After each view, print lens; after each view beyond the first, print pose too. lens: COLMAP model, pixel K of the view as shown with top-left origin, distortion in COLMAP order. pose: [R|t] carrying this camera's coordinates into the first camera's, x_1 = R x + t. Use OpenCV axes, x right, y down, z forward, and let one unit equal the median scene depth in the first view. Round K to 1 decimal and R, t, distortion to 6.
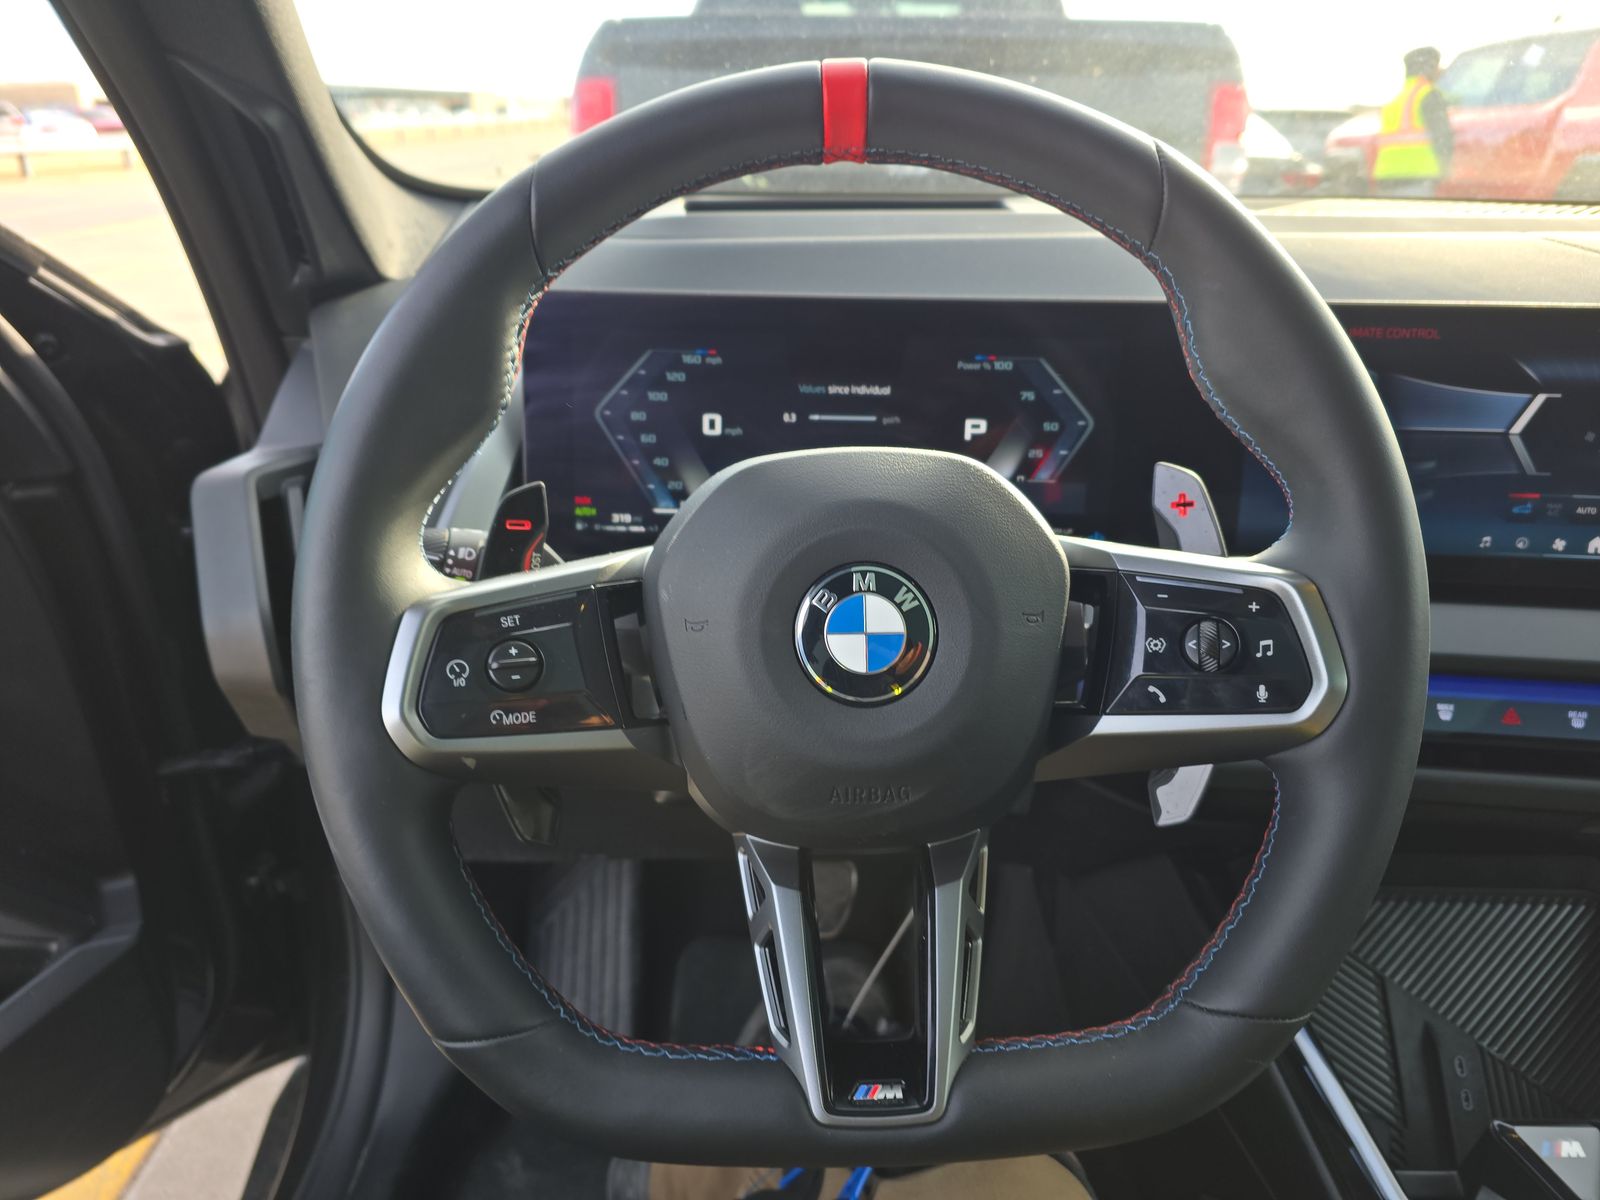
lens RADIAL K [[1077.4, 0, 800.0], [0, 1077.4, 600.0], [0, 0, 1]] dist [0.048308, -0.047452]
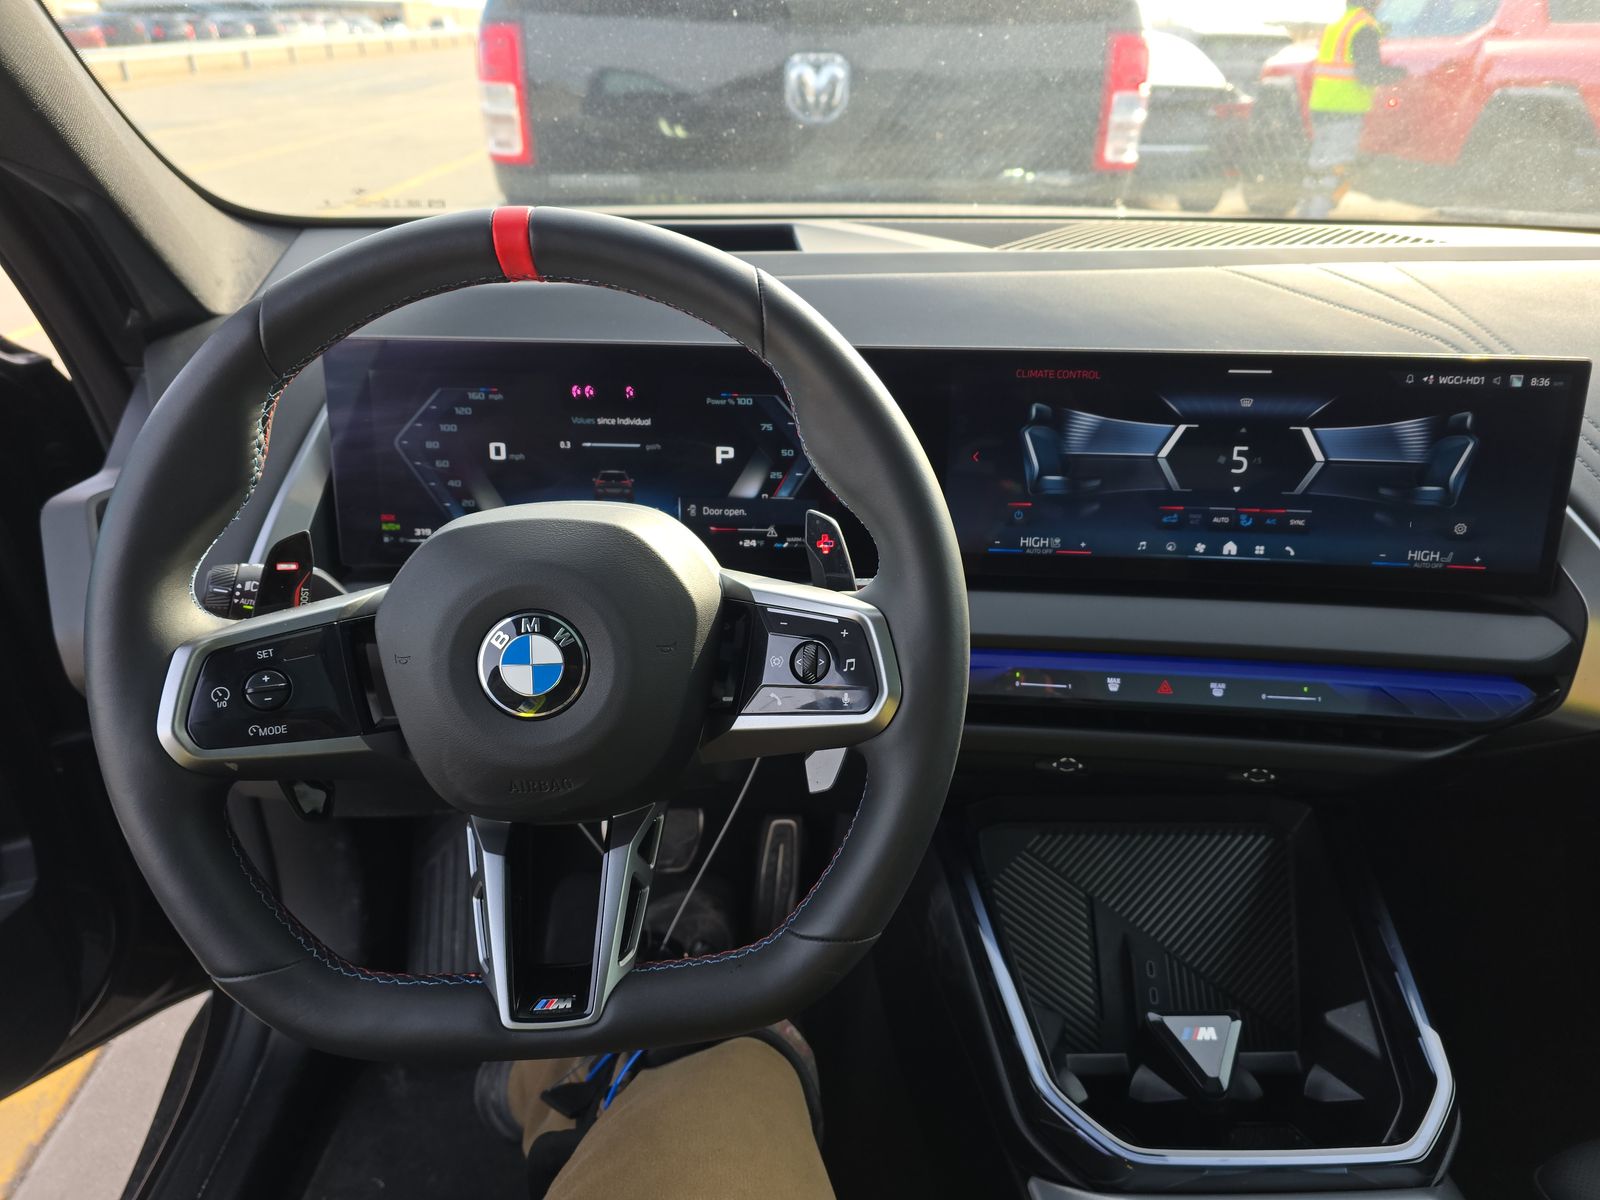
lens RADIAL K [[1077.4, 0, 800.0], [0, 1077.4, 600.0], [0, 0, 1]] dist [0.048308, -0.047452]
pose [[0.999223, -0.015528, 0.036239, 0.207766], [0.013099, 0.997712, 0.066322, -0.079290], [-0.037186, -0.065796, 0.997140, -0.192763]]
